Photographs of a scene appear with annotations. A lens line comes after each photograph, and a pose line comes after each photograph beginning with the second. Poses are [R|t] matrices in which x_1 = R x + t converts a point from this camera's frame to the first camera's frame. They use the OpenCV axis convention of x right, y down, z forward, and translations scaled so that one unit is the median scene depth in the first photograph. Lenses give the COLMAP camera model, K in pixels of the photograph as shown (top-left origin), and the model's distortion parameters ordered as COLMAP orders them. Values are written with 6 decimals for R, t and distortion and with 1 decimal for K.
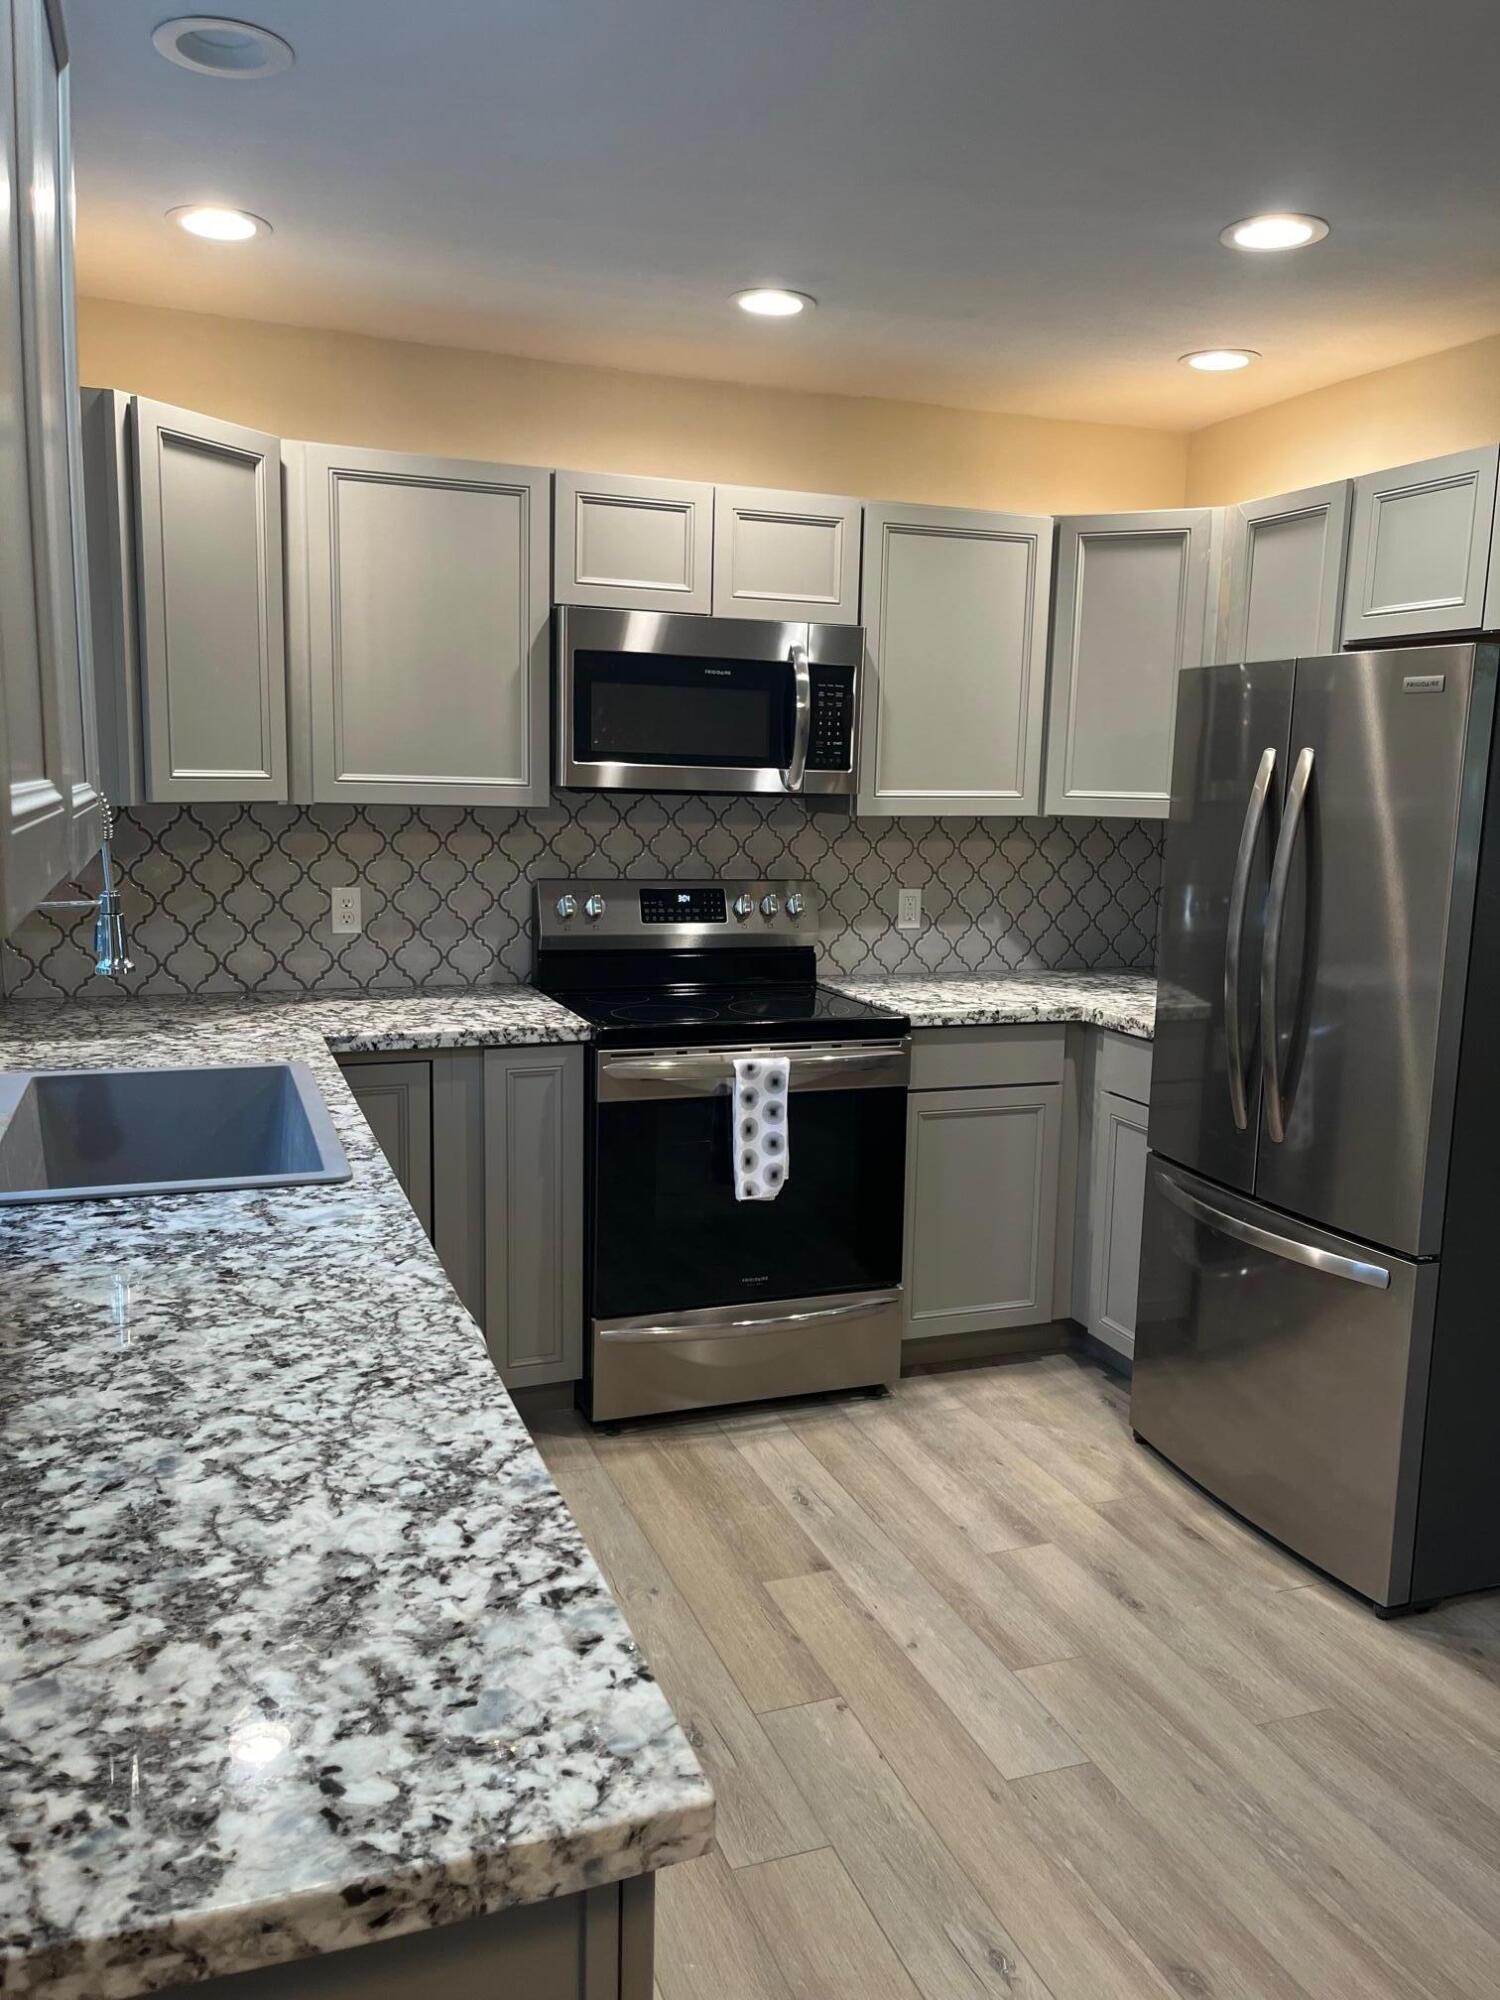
lens RADIAL K [[1508.6, 0, 764.9], [0, 1508.6, 997.7], [0, 0, 1]] dist [0.064199, -0.082624]
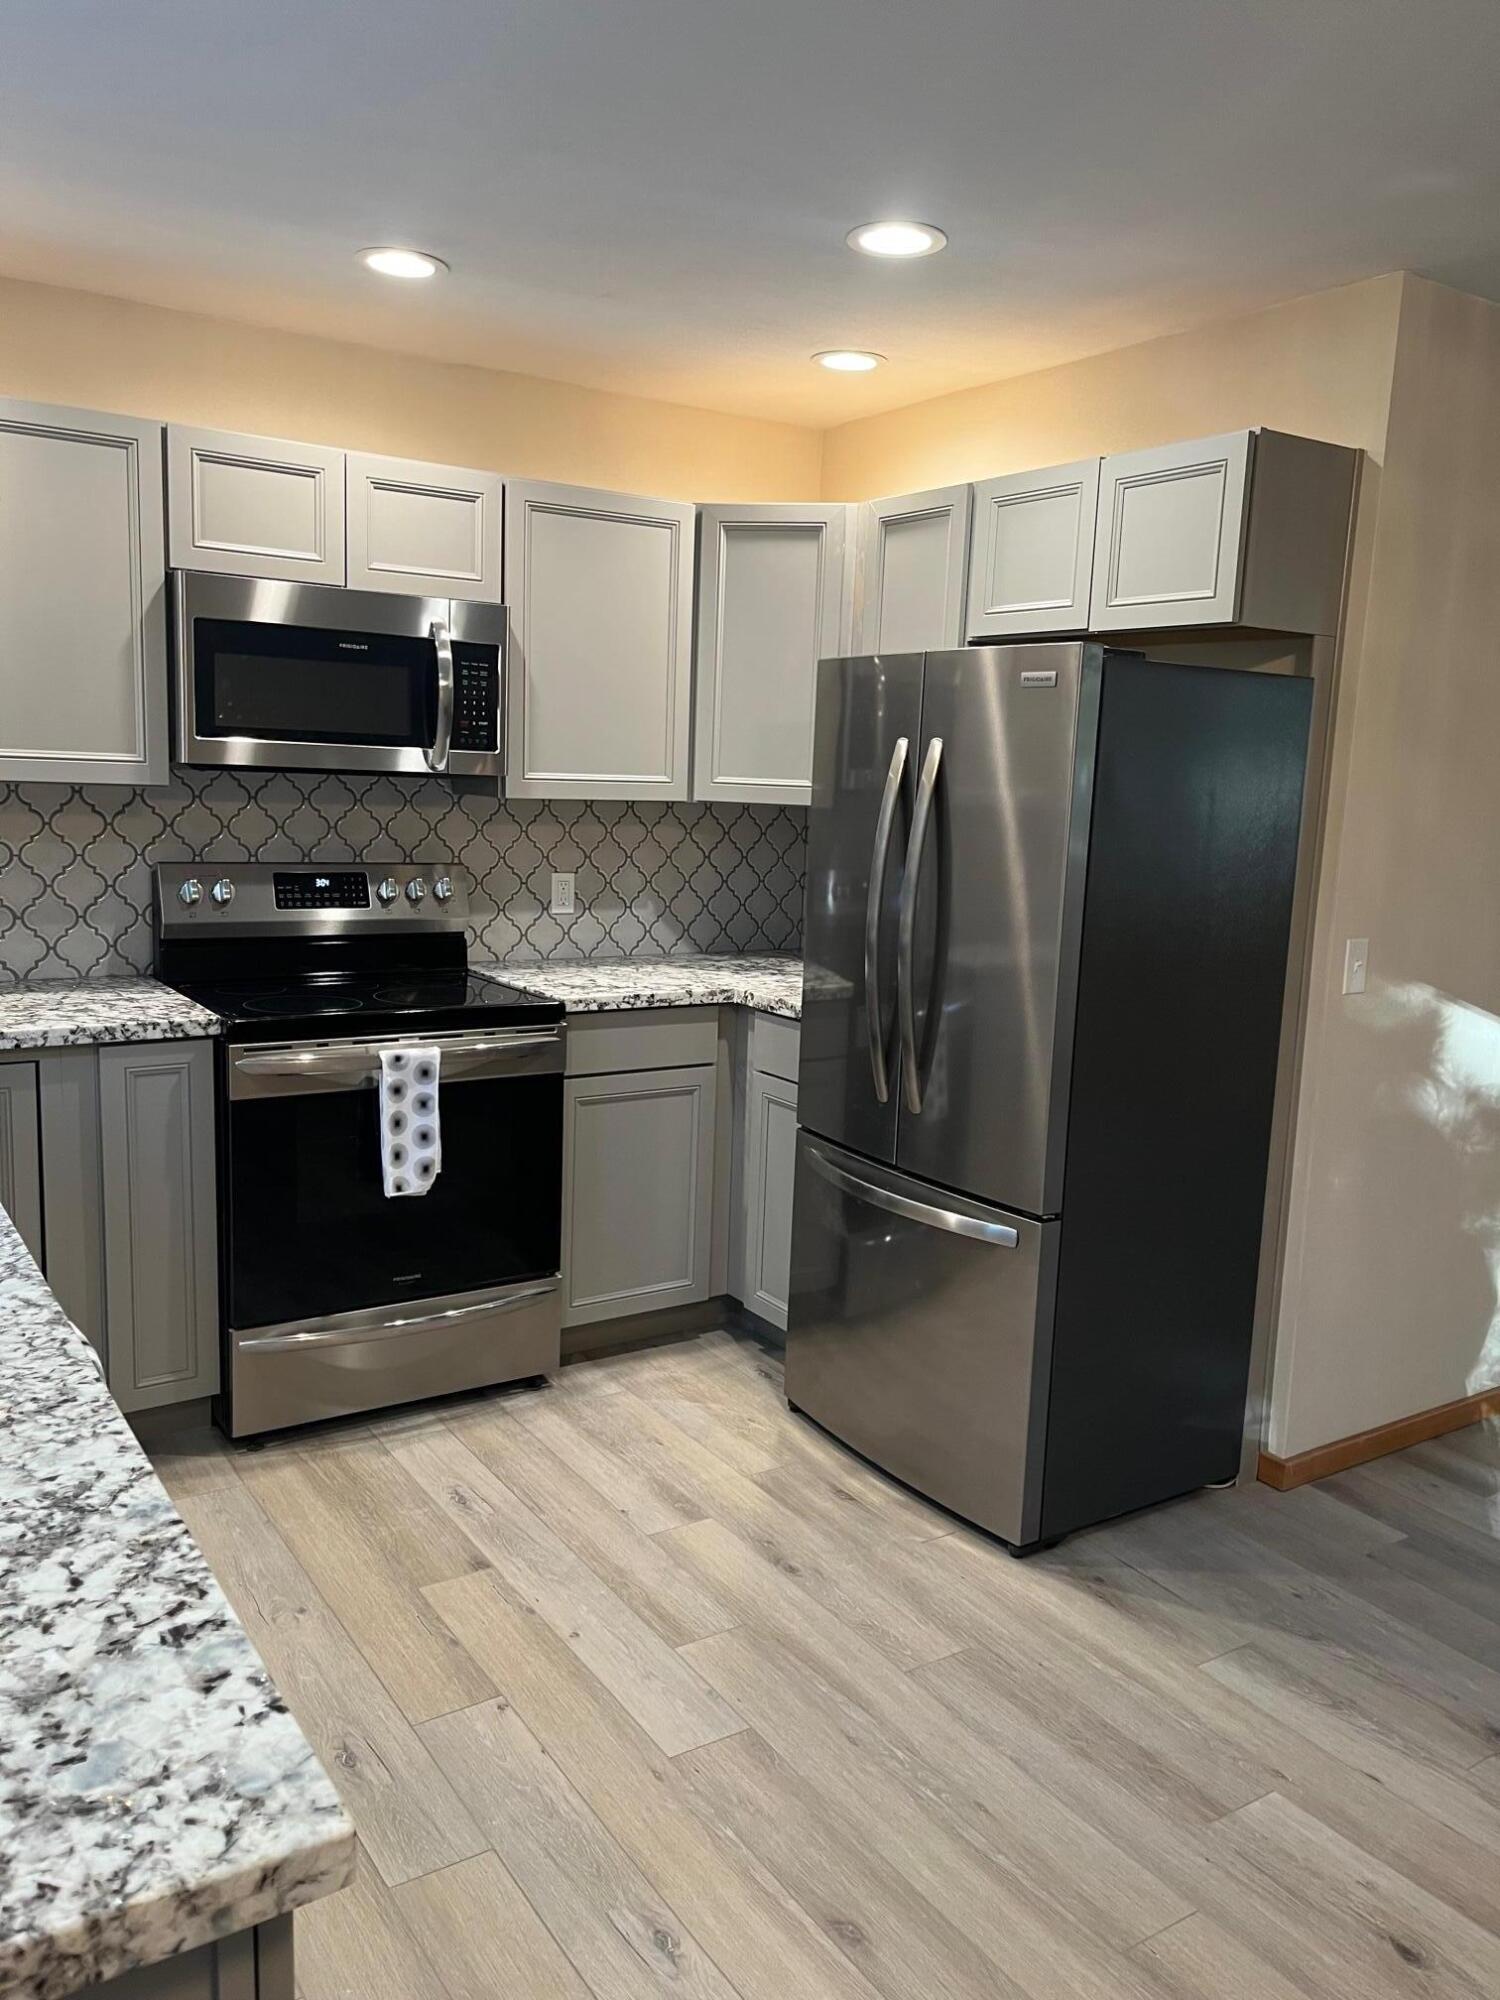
lens RADIAL K [[1508.6, 0, 758.7], [0, 1508.6, 994.4], [0, 0, 1]] dist [0.064199, -0.082624]
pose [[0.975408, -0.019684, 0.219527, 0.003565], [0.018159, 0.999795, 0.008965, 0.001056], [-0.219658, -0.004758, 0.975565, 0.005969]]
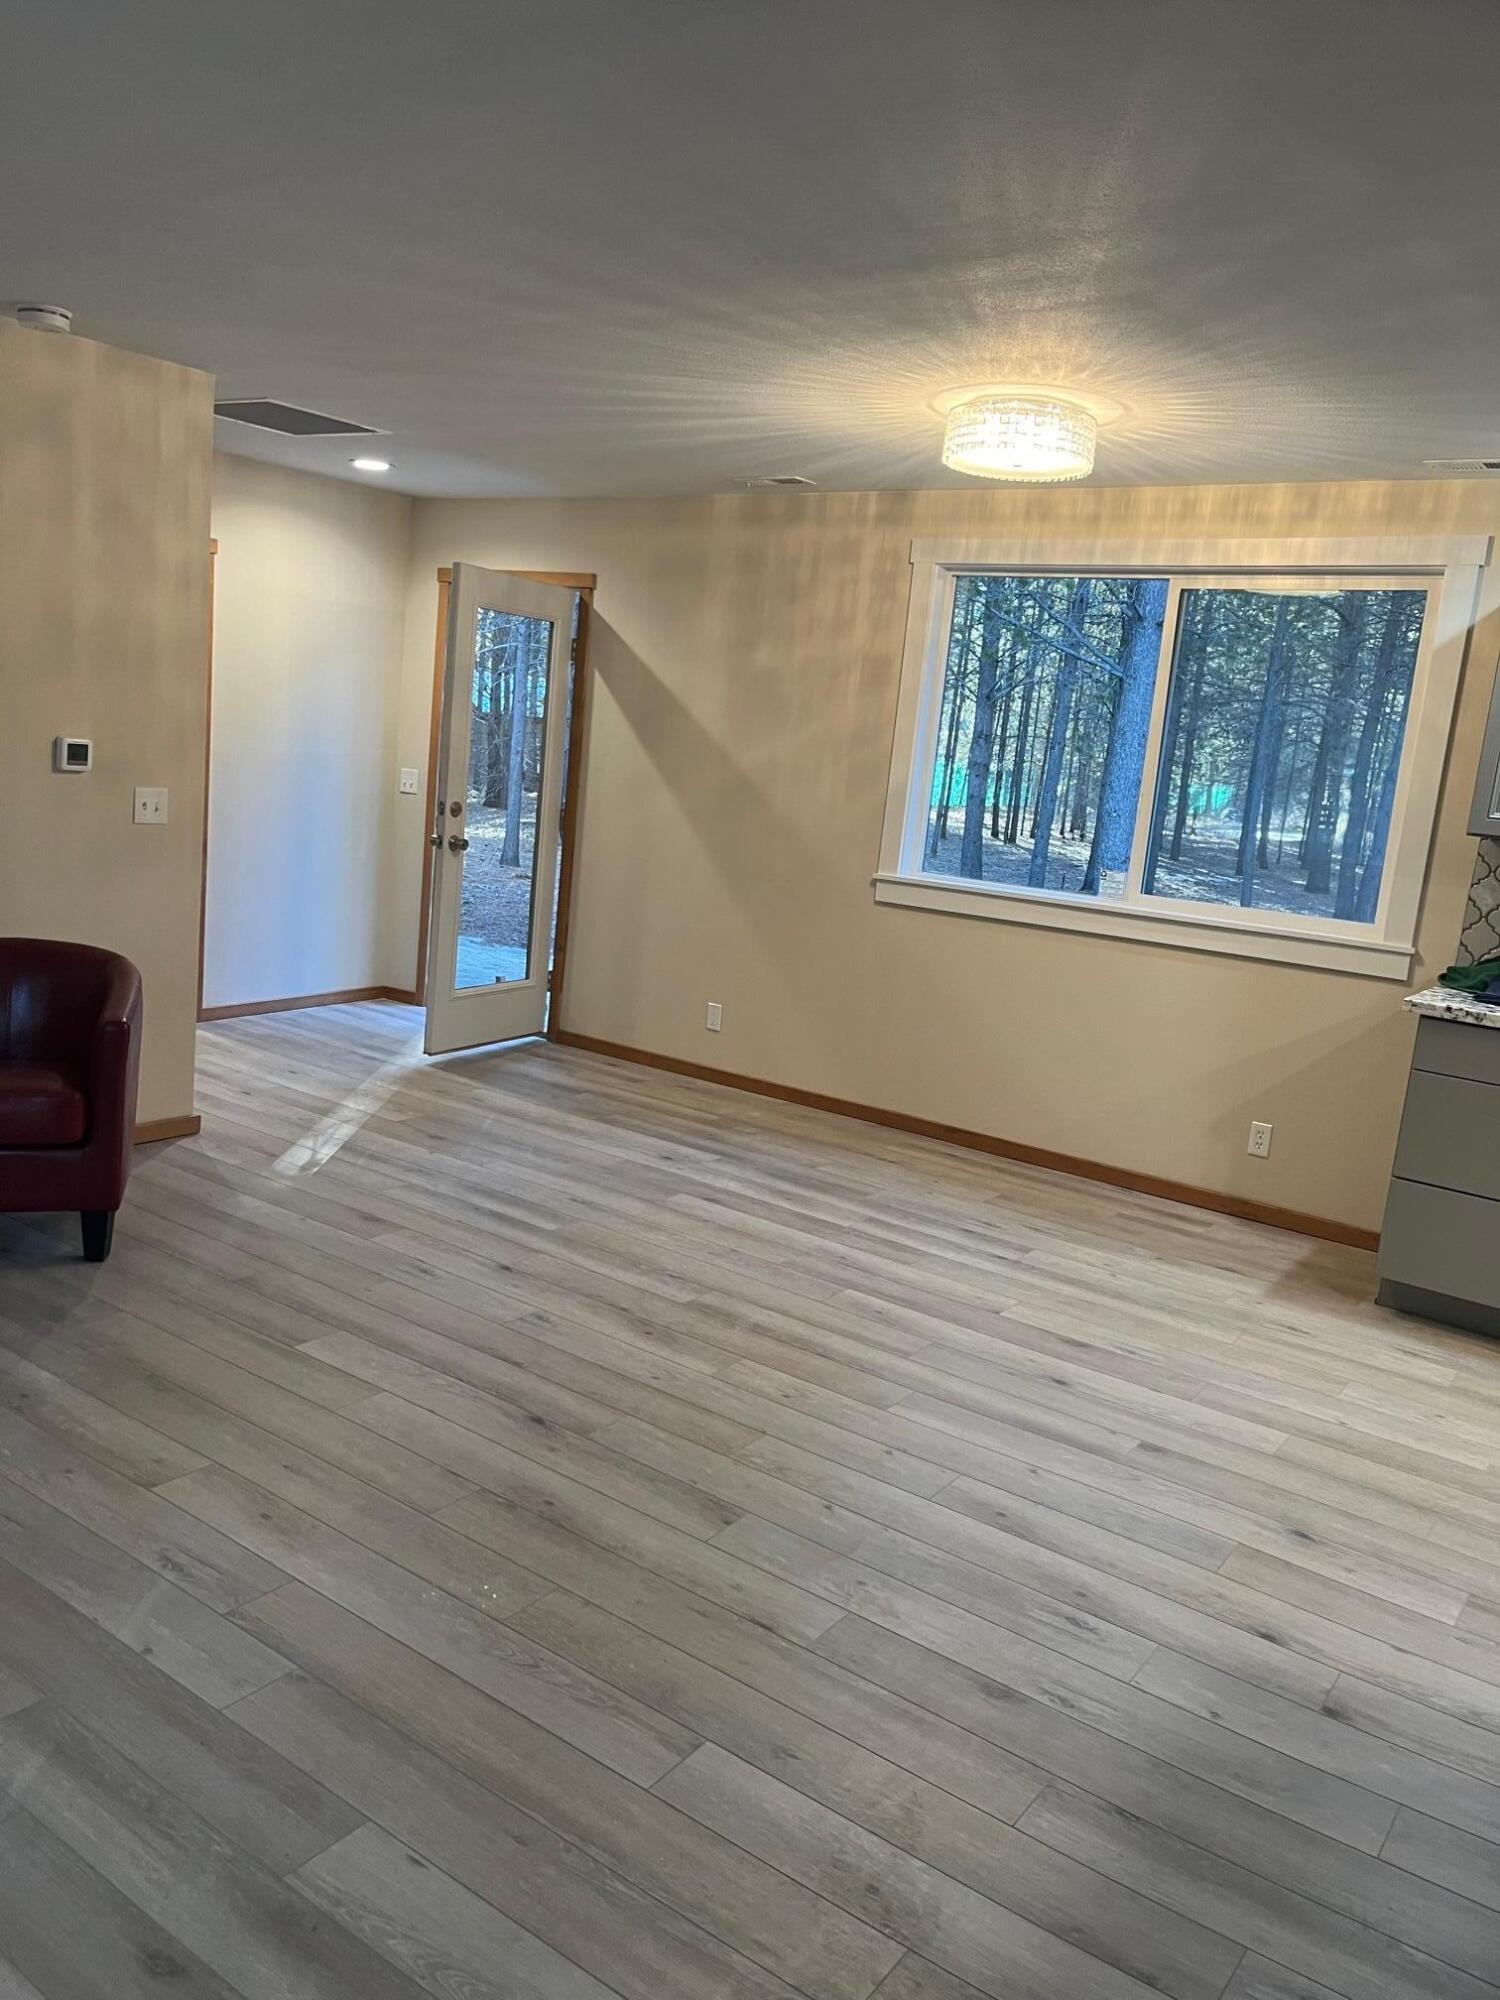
lens RADIAL K [[1508.6, 0, 739.1], [0, 1508.6, 1004.6], [0, 0, 1]] dist [0.064199, -0.082624]
pose [[-0.828725, -0.001668, -0.559654, 1.208021], [-0.192051, 0.940121, 0.281584, -0.123343], [0.525672, 0.340838, -0.779422, 0.981267]]
